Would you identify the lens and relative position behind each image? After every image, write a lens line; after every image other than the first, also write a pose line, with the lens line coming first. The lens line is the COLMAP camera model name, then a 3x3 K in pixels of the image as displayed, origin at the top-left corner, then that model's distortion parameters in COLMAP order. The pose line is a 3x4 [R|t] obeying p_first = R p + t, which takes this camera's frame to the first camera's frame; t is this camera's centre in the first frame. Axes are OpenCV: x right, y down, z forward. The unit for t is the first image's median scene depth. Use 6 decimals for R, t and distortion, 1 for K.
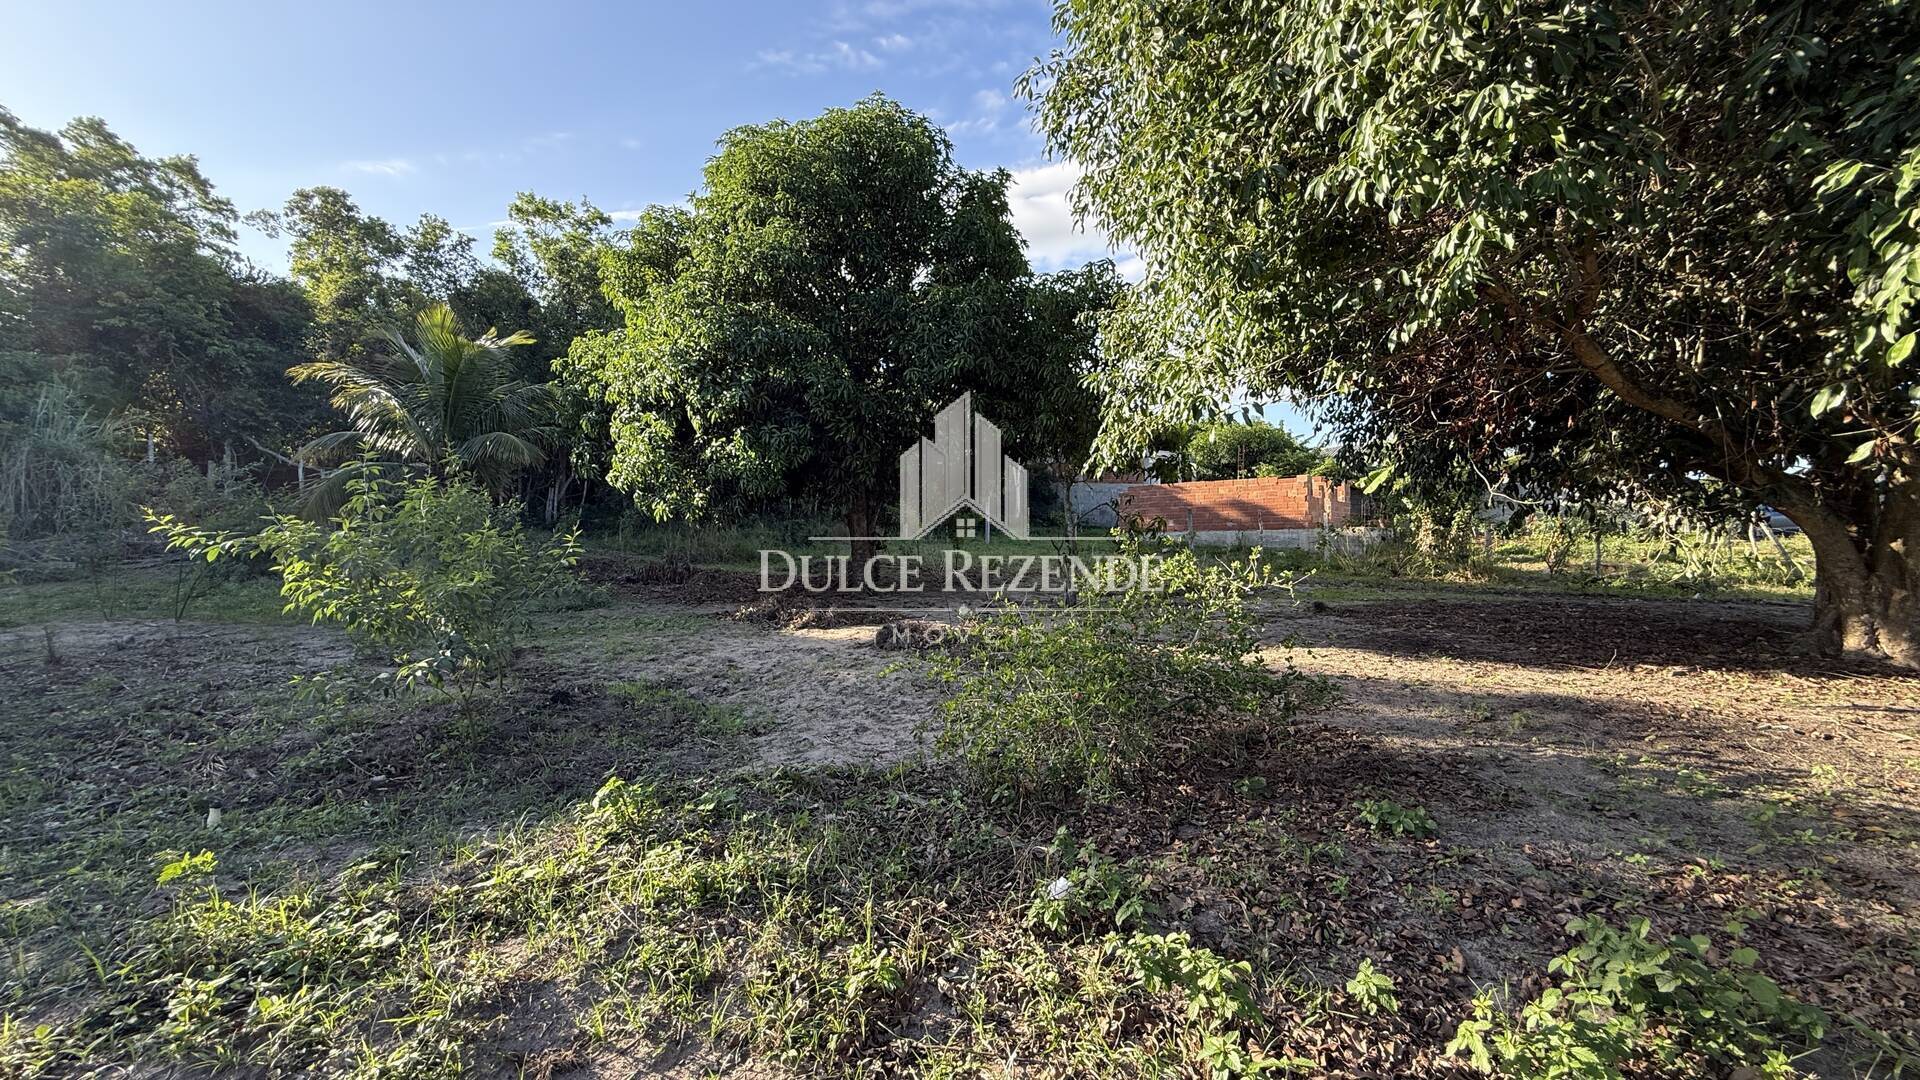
lens RADIAL K [[765.0, 0, 952.6], [0, 765.0, 541.2], [0, 0, 1]] dist [-0.000693, 0.000122]
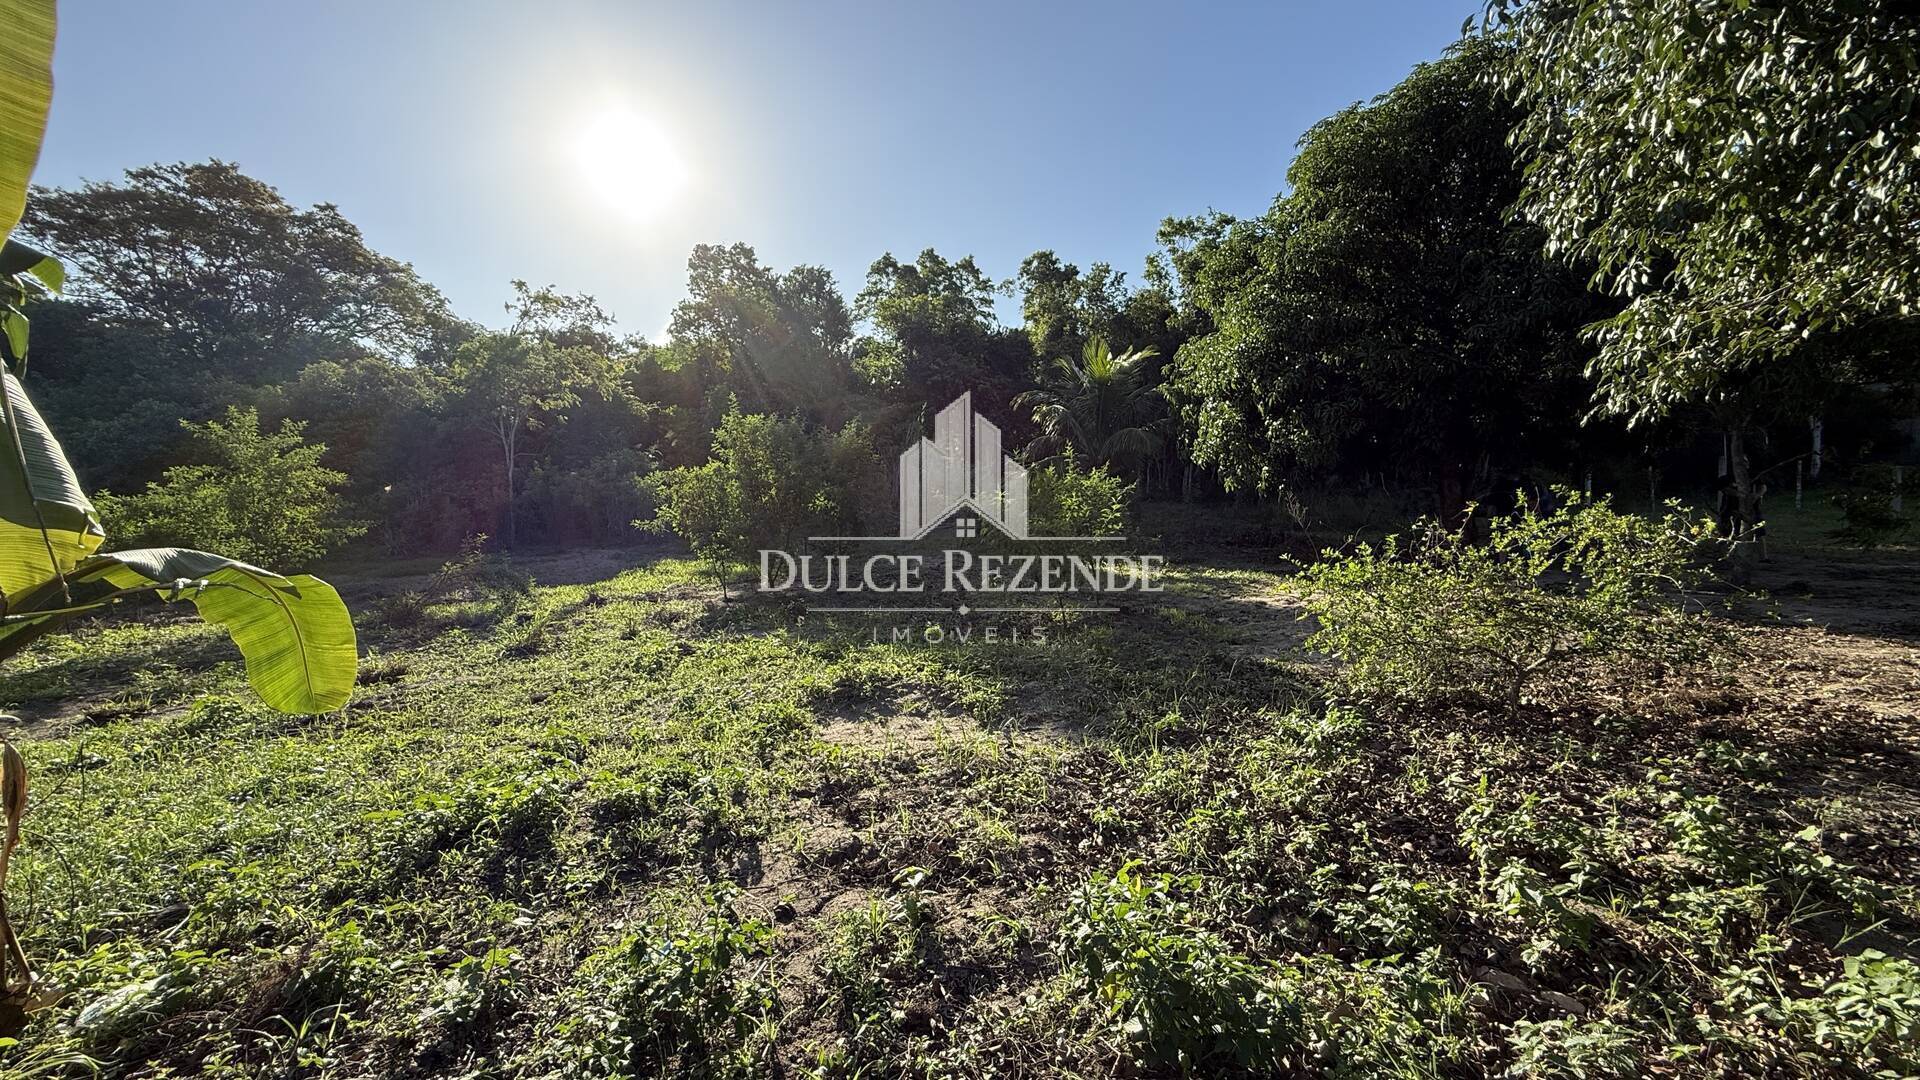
lens RADIAL K [[765.0, 0, 961.9], [0, 765.0, 546.0], [0, 0, 1]] dist [-0.000693, 0.000122]
pose [[0.691447, 0.023778, -0.722035, 0.199063], [0.006864, 0.999197, 0.039478, 0.009444], [0.722394, -0.032253, 0.690729, -0.148133]]
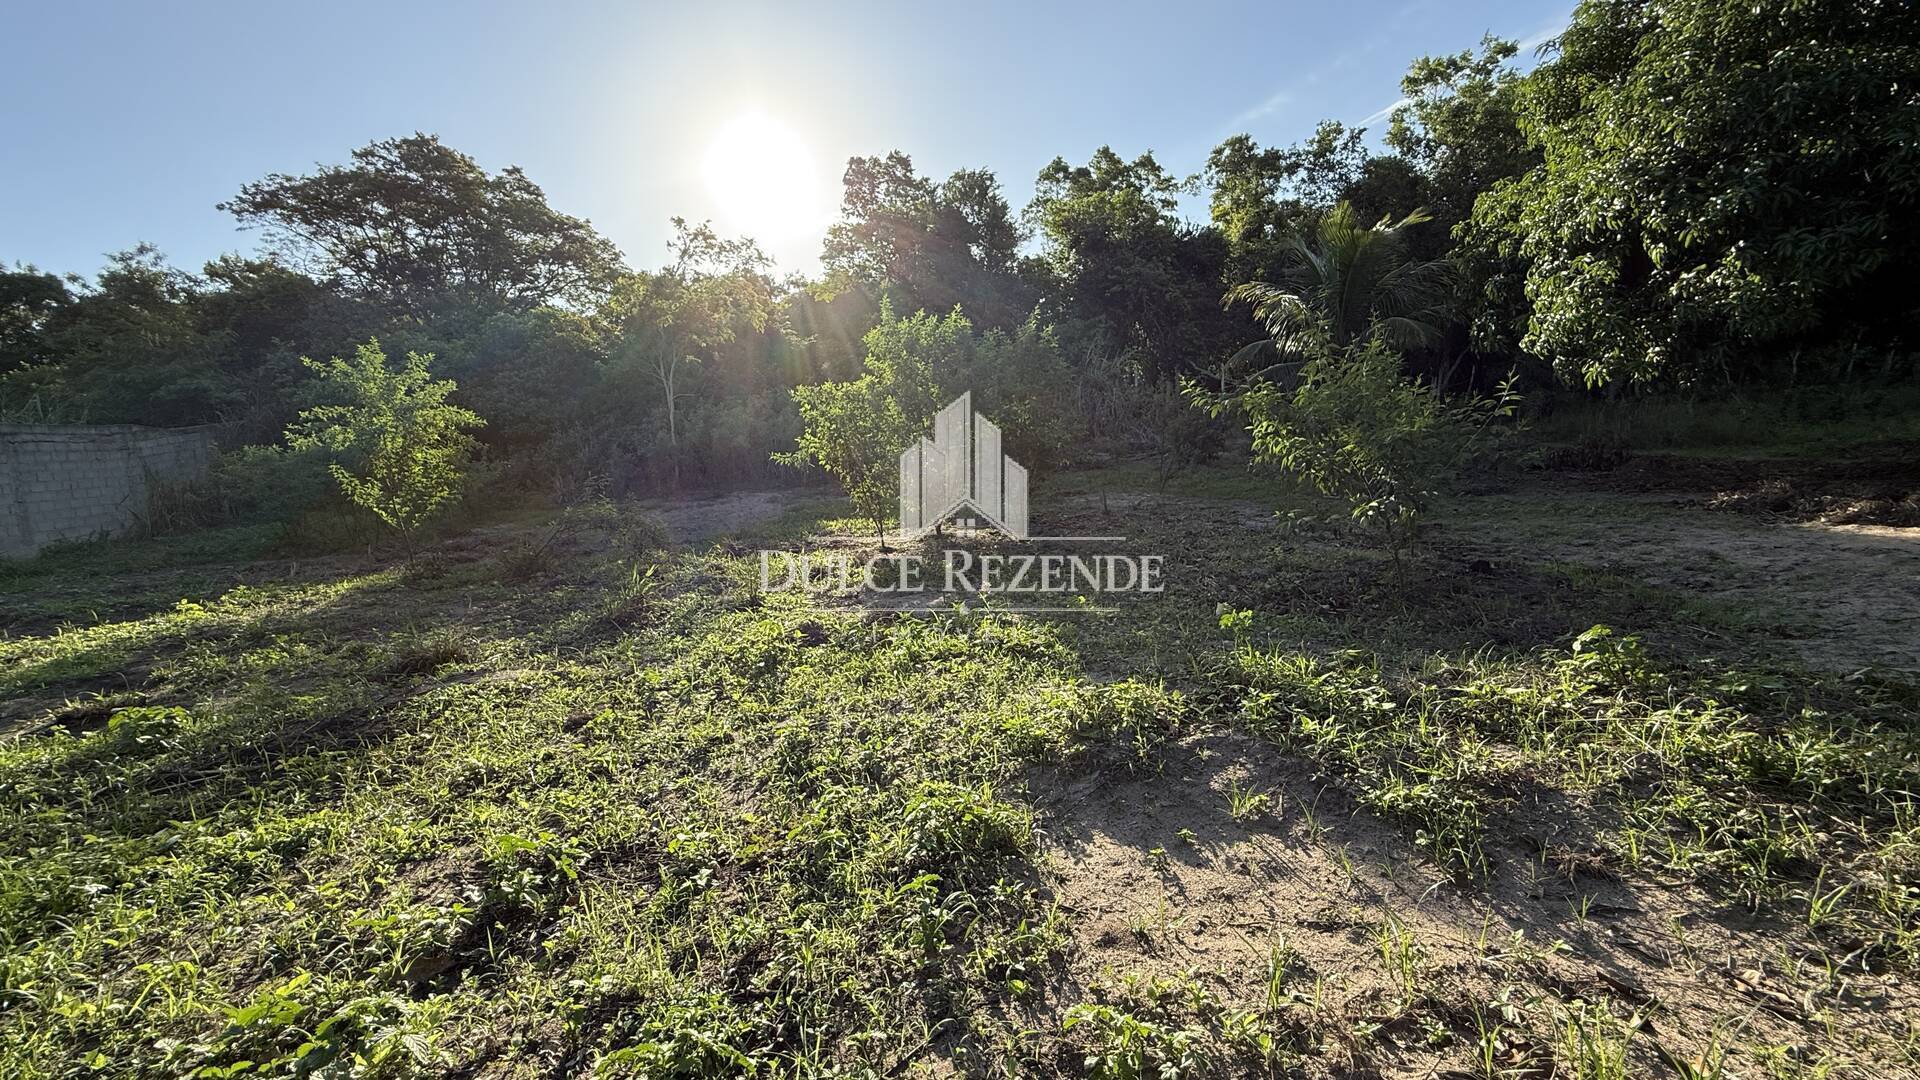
lens RADIAL K [[765.0, 0, 956.7], [0, 765.0, 543.4], [0, 0, 1]] dist [-0.000693, 0.000122]
pose [[0.520478, 0.072531, -0.850789, -0.025582], [0.035206, 0.993716, 0.106254, 0.028600], [0.853149, -0.085256, 0.514653, -0.021825]]
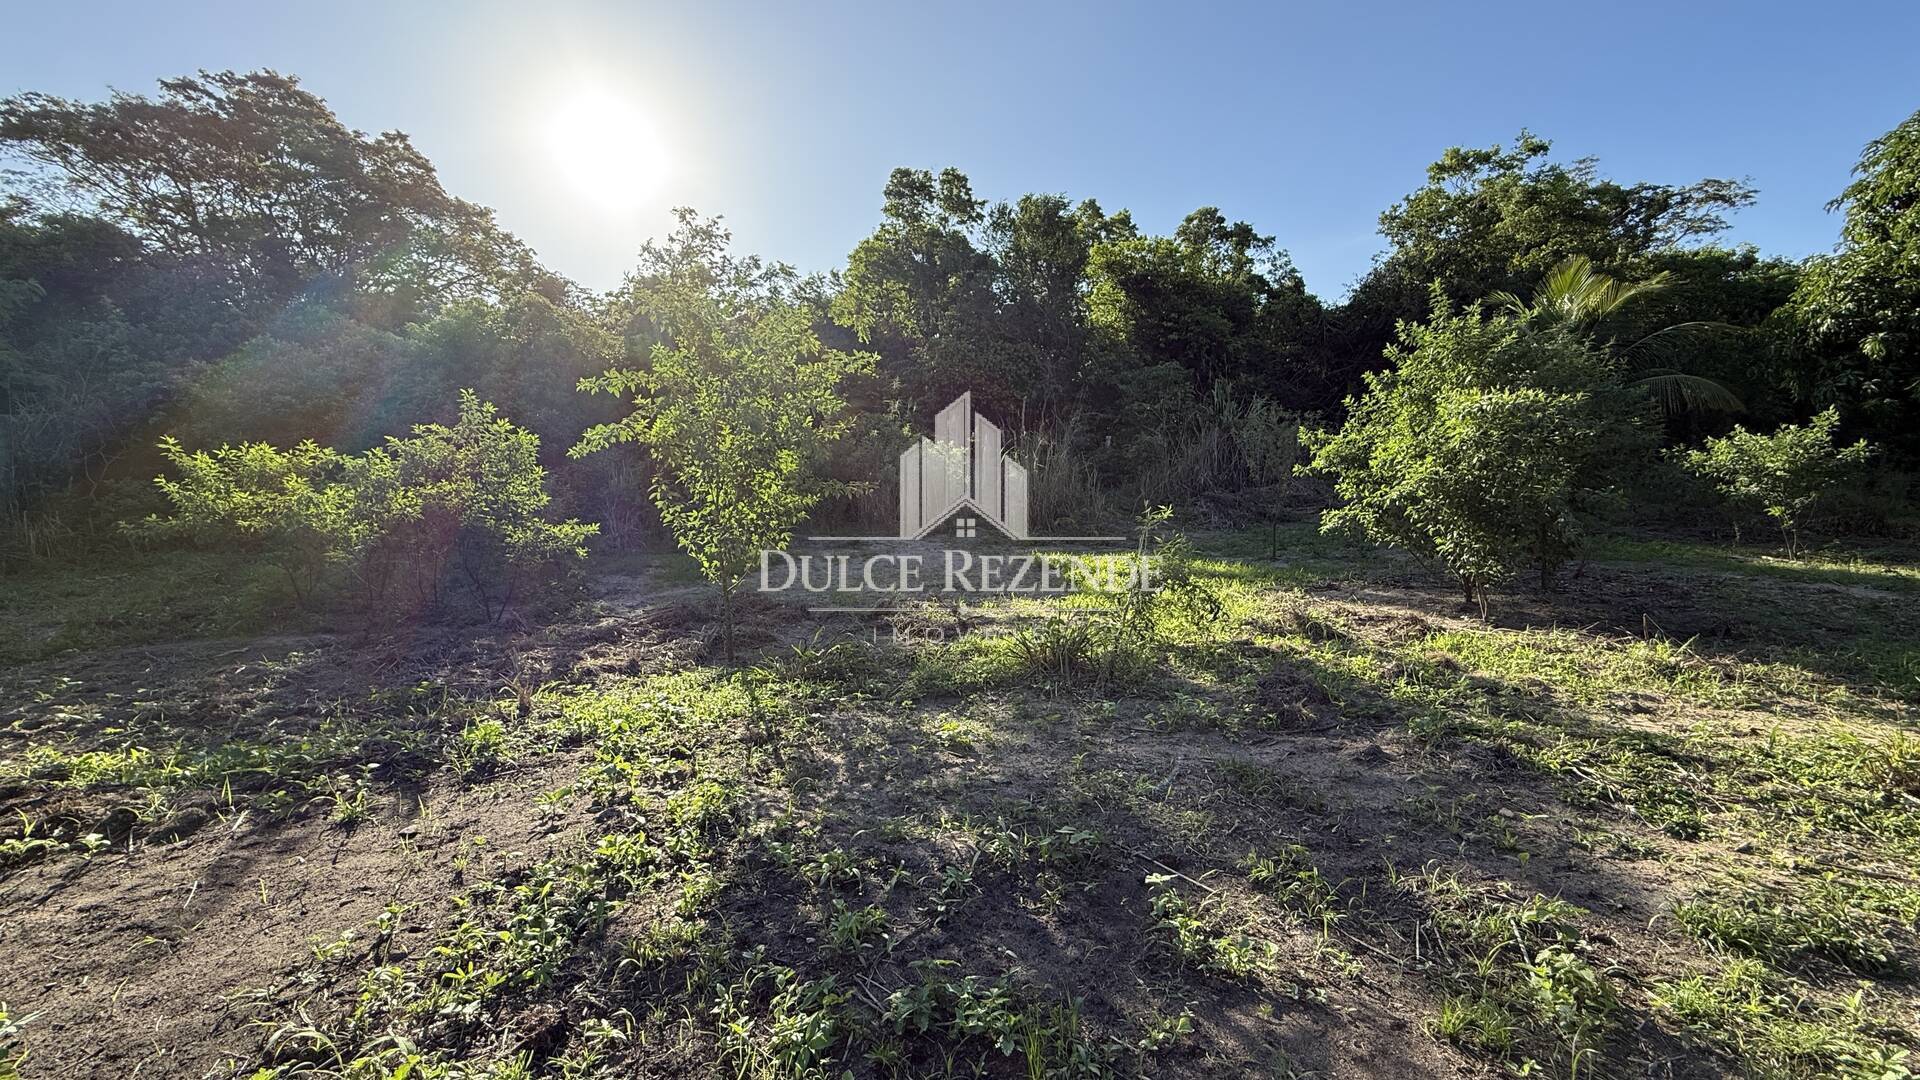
lens RADIAL K [[765.0, 0, 942.0], [0, 765.0, 545.6], [0, 0, 1]] dist [-0.000693, 0.000122]
pose [[0.708711, 0.023414, -0.705110, -0.682747], [0.005761, 0.999224, 0.038971, 0.041043], [0.705475, -0.031681, 0.708026, -0.402349]]
